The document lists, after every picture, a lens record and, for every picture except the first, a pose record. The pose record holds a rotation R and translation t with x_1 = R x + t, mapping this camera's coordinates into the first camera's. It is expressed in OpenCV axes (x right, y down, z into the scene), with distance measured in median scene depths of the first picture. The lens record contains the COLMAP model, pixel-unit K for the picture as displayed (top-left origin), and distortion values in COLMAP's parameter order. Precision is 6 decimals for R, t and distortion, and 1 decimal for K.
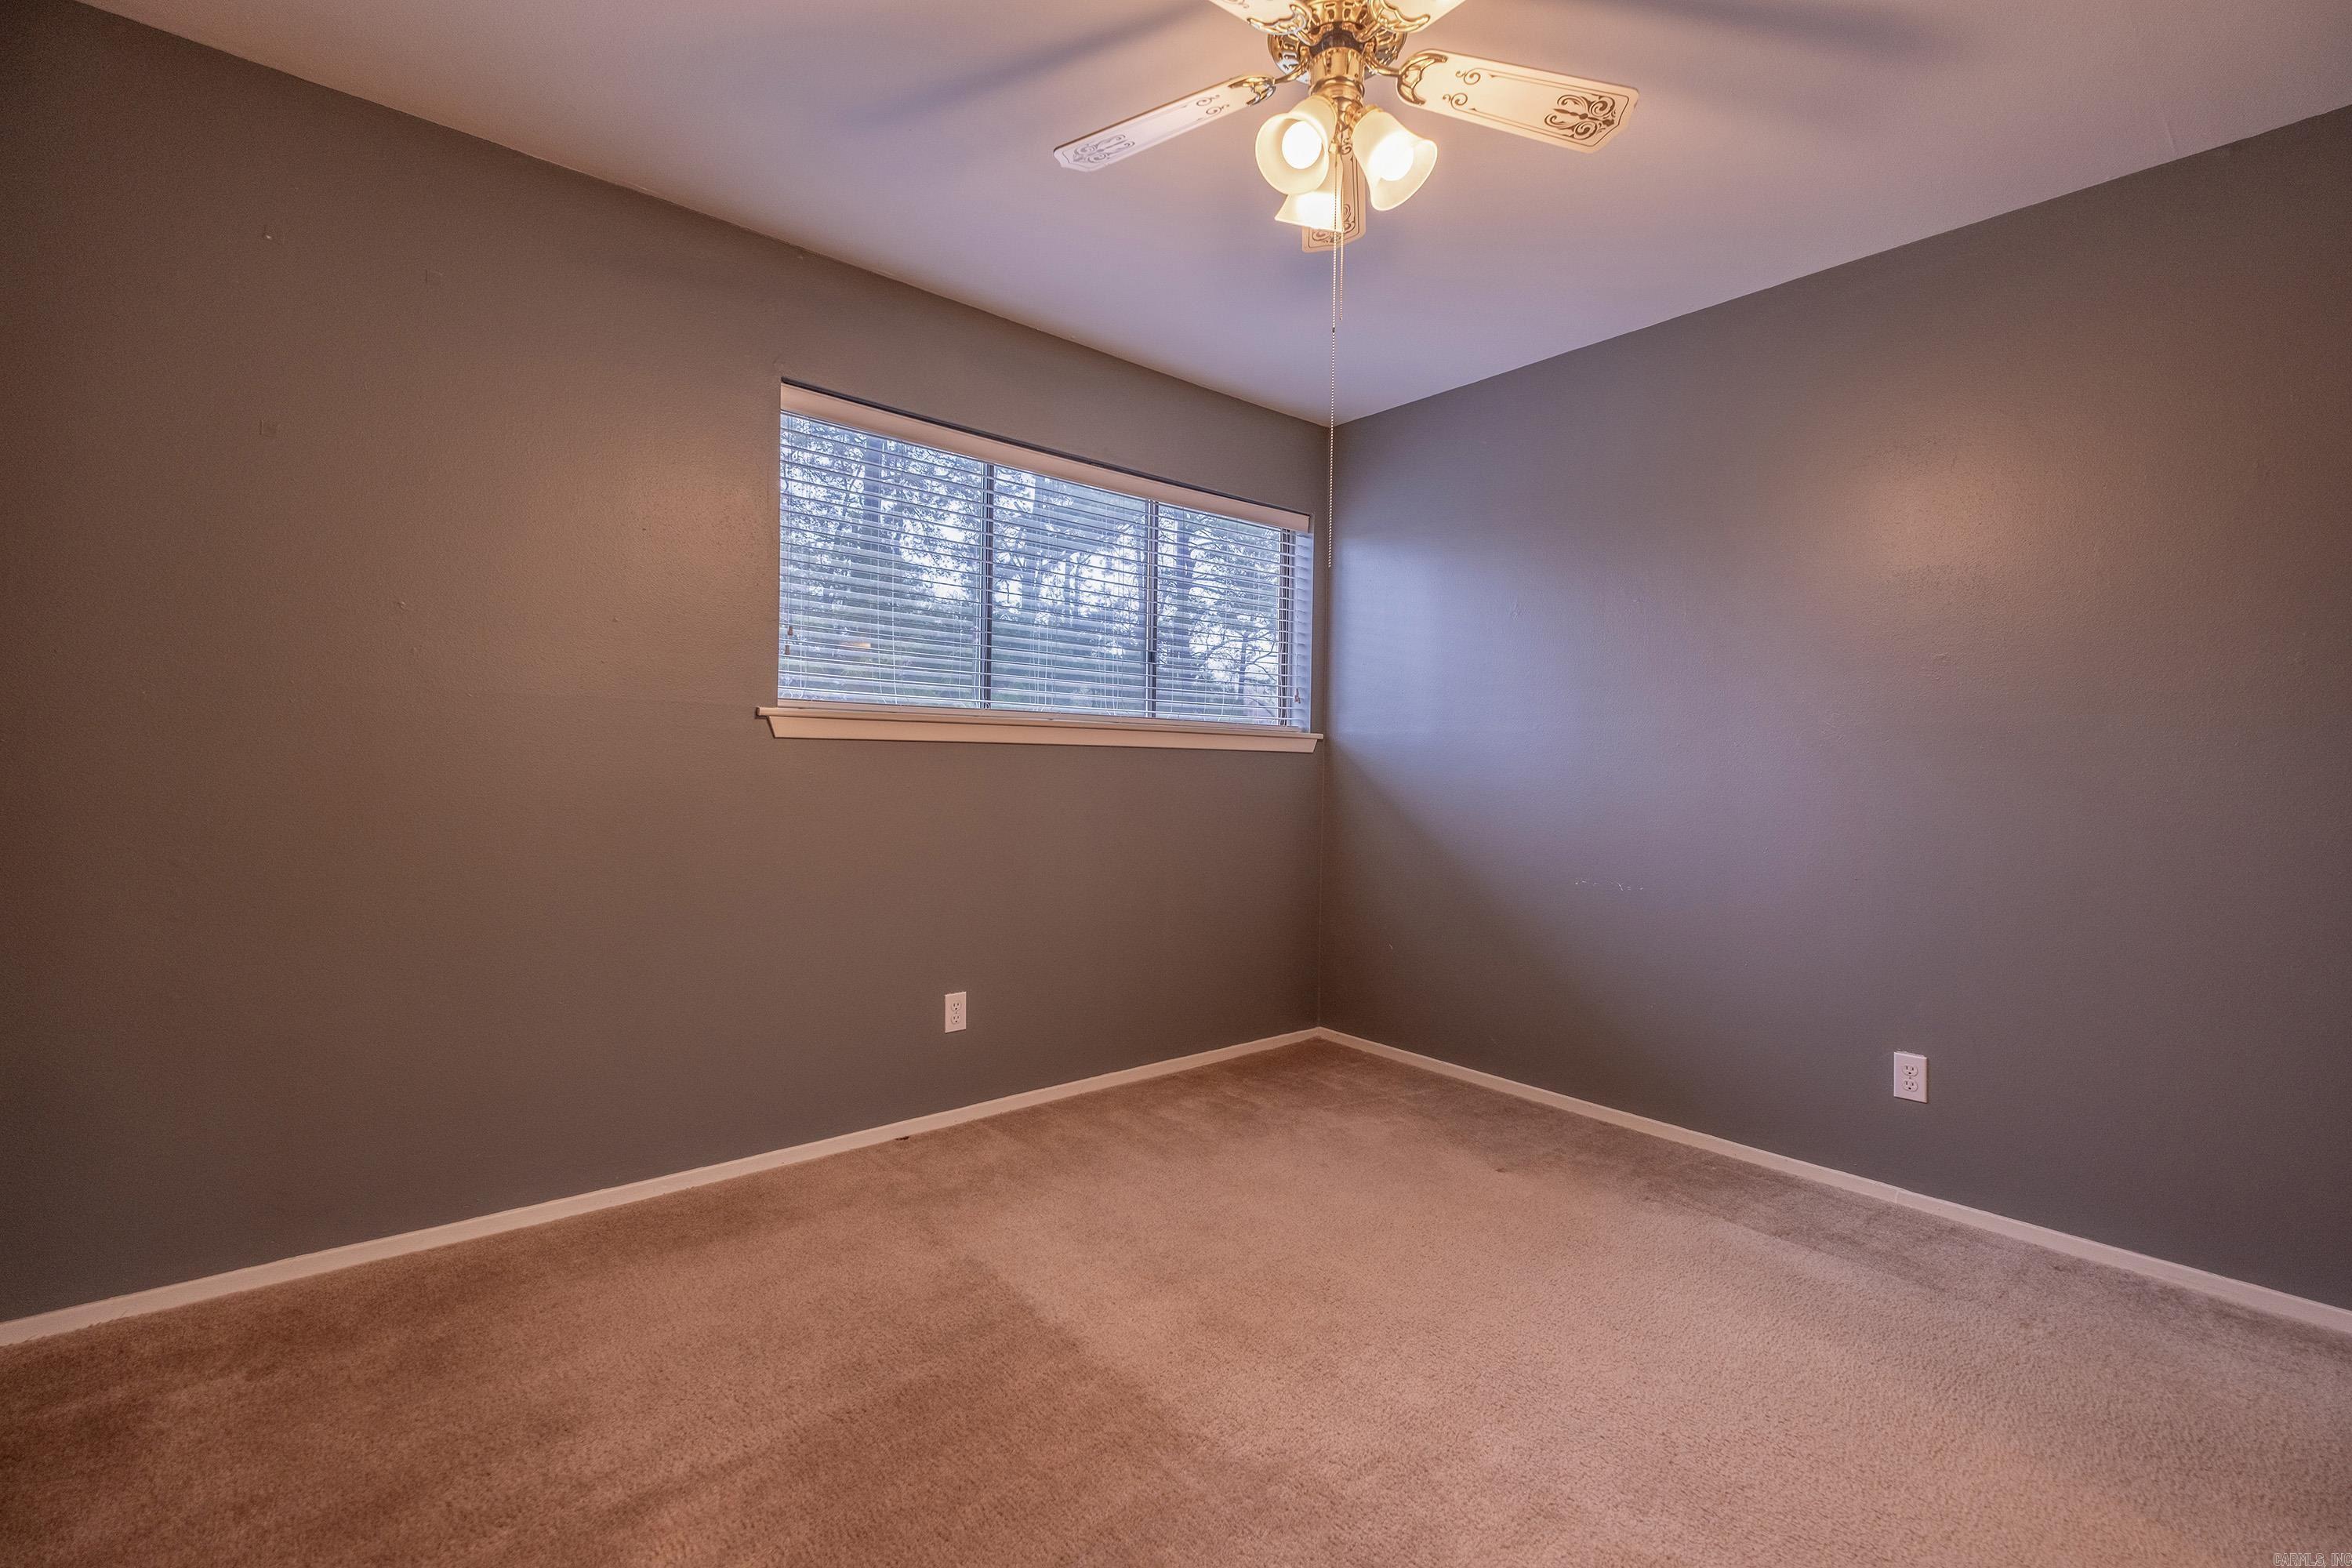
lens RADIAL K [[1003.6, 0, 1189.4], [0, 1003.6, 775.3], [0, 0, 1]] dist [0.000989, -0.004241]
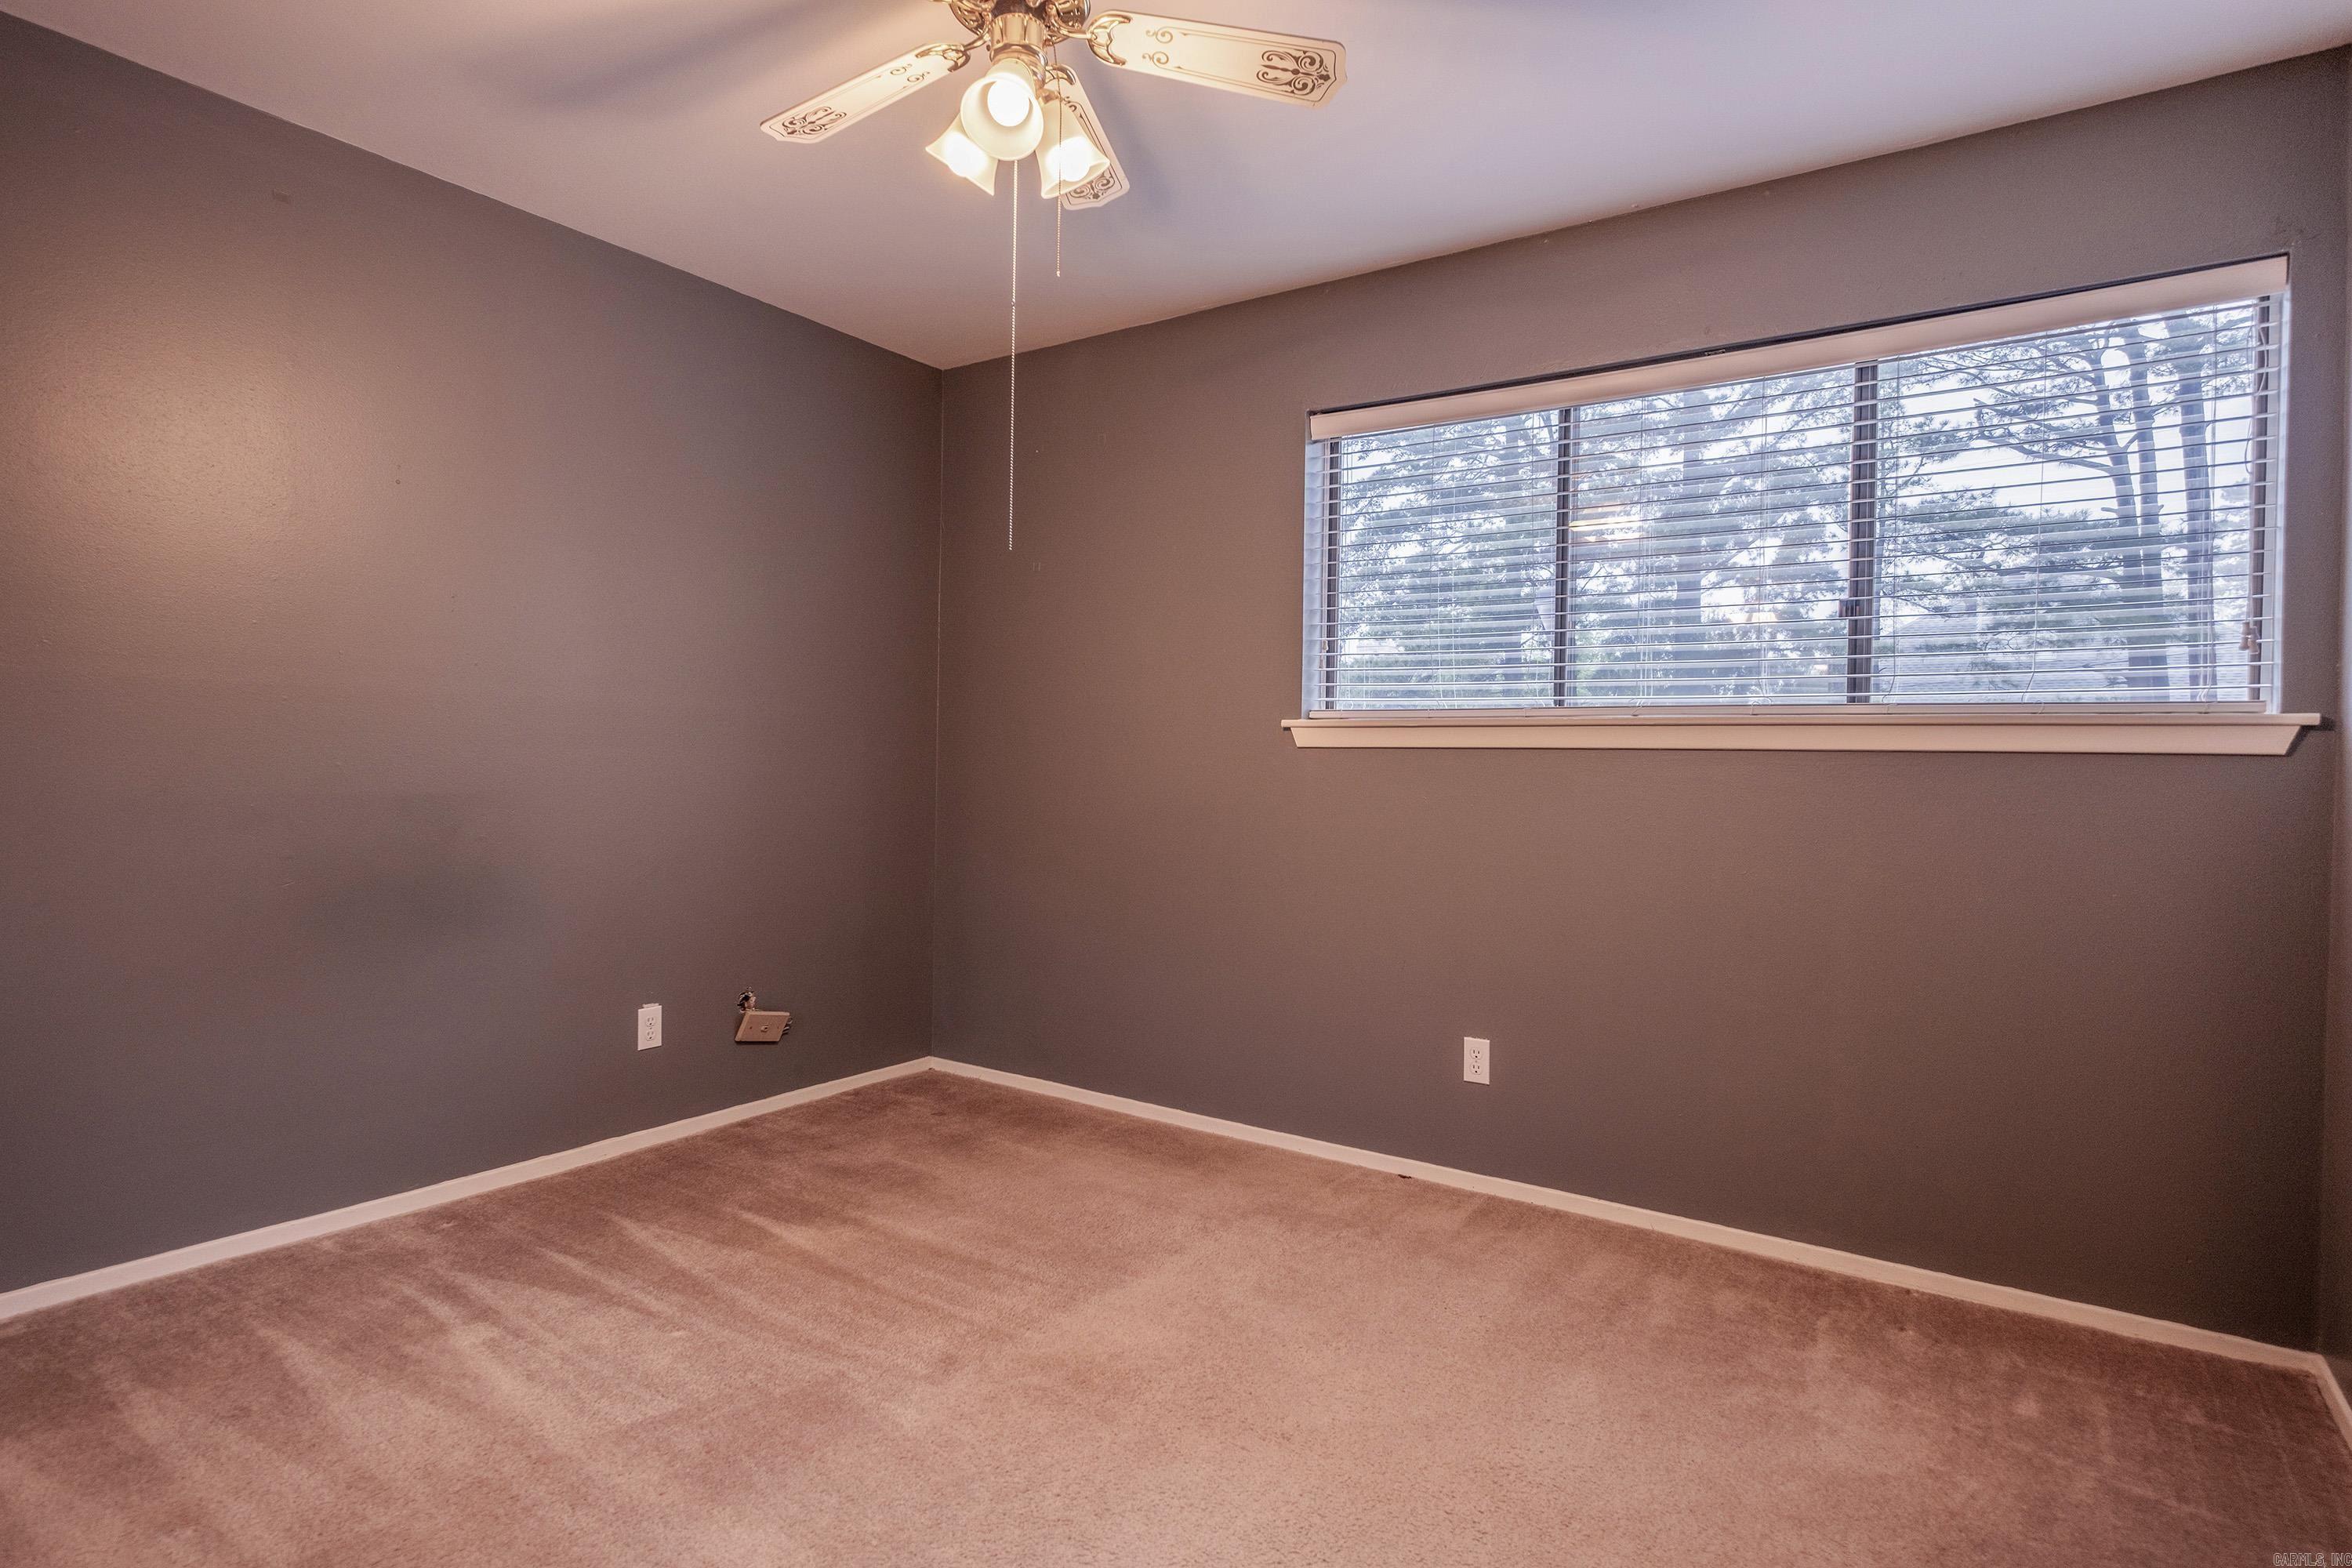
lens RADIAL K [[1227.1, 0, 1202.4], [0, 1227.1, 778.8], [0, 0, 1]] dist [-0.002987, -0.001987]
pose [[0.266207, -0.005702, -0.963899, 0.716712], [-0.028181, 0.999509, -0.013695, 0.014543], [0.963504, 0.030809, 0.265916, 0.480153]]
